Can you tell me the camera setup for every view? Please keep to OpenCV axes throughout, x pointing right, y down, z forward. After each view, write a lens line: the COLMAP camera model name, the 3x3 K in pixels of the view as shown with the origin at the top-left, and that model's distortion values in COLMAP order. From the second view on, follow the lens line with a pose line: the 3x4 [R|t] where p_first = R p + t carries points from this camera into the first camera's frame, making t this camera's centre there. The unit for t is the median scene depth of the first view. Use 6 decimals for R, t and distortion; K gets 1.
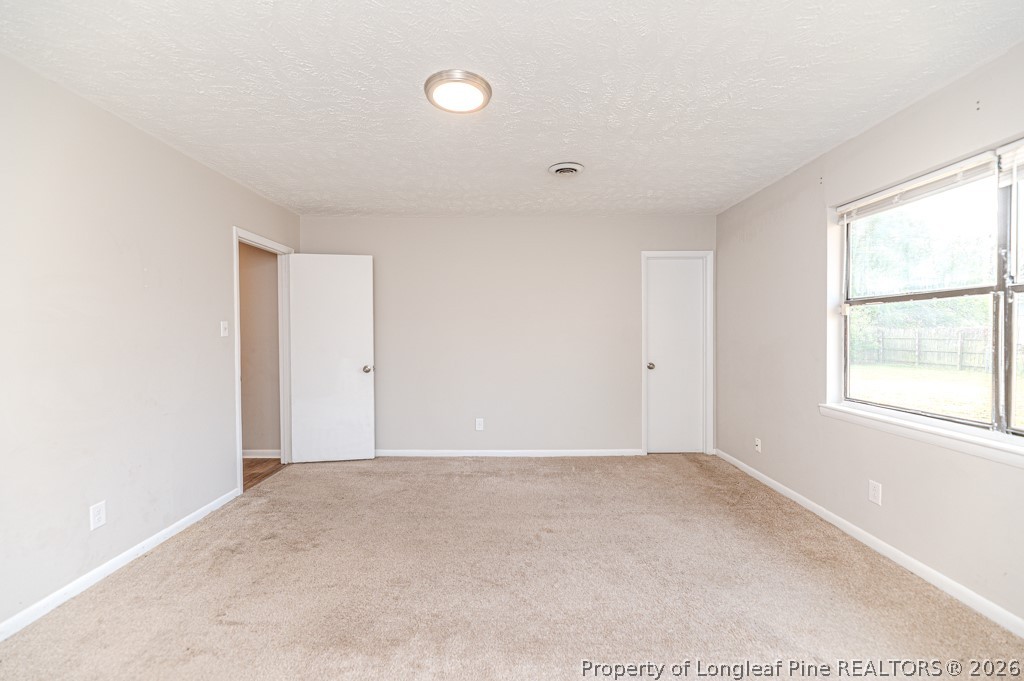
lens RADIAL K [[415.5, 0, 513.0], [0, 415.5, 337.7], [0, 0, 1]] dist [0.002974, 0.000247]
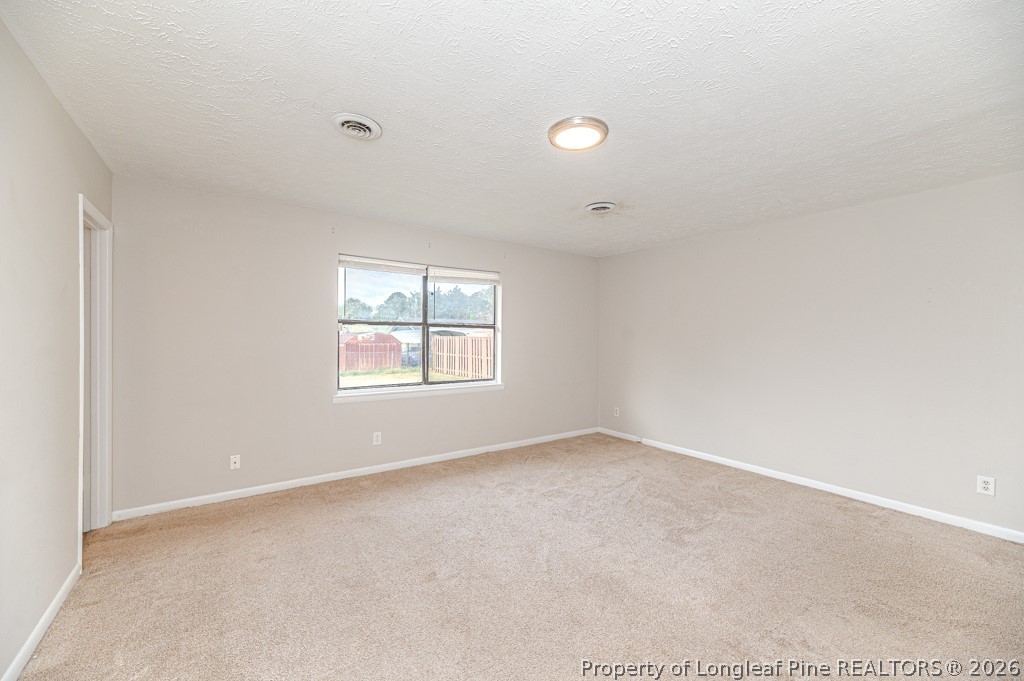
lens RADIAL K [[415.5, 0, 513.0], [0, 415.5, 337.7], [0, 0, 1]] dist [0.002974, 0.000247]
pose [[-0.575668, -0.004825, 0.817669, -0.808706], [0.004073, 0.999953, 0.008769, -0.045999], [-0.817673, 0.008378, -0.575622, 1.509487]]
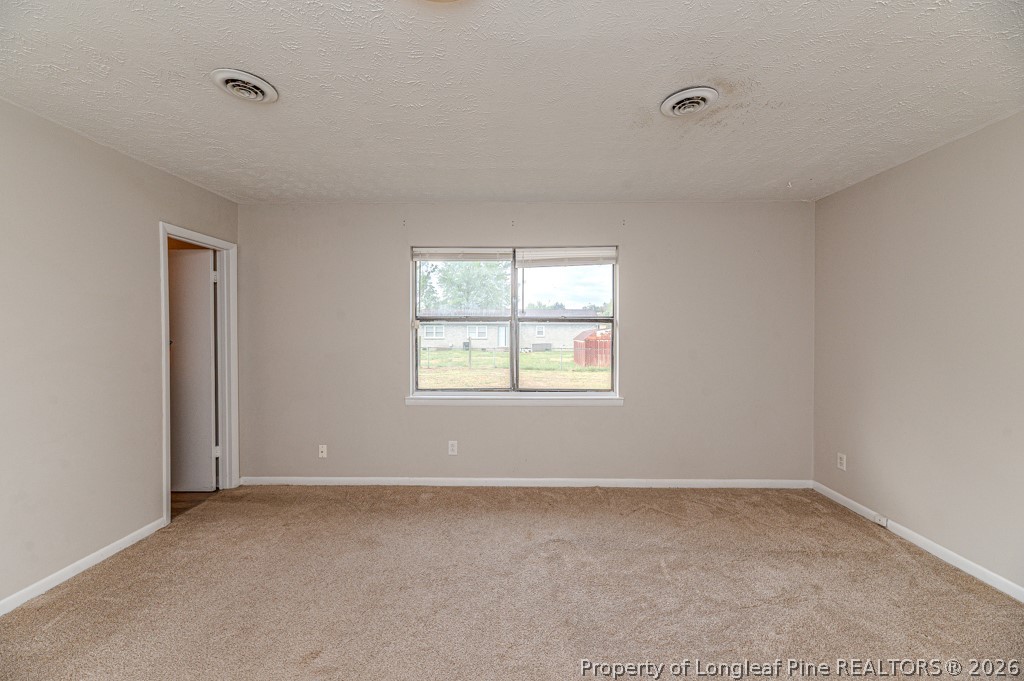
lens RADIAL K [[415.5, 0, 513.0], [0, 415.5, 337.7], [0, 0, 1]] dist [0.002974, 0.000247]
pose [[0.019814, -0.012730, 0.999723, -0.618227], [0.011973, 0.999850, 0.012495, -0.041774], [-0.999732, 0.011722, 0.019964, 0.747358]]
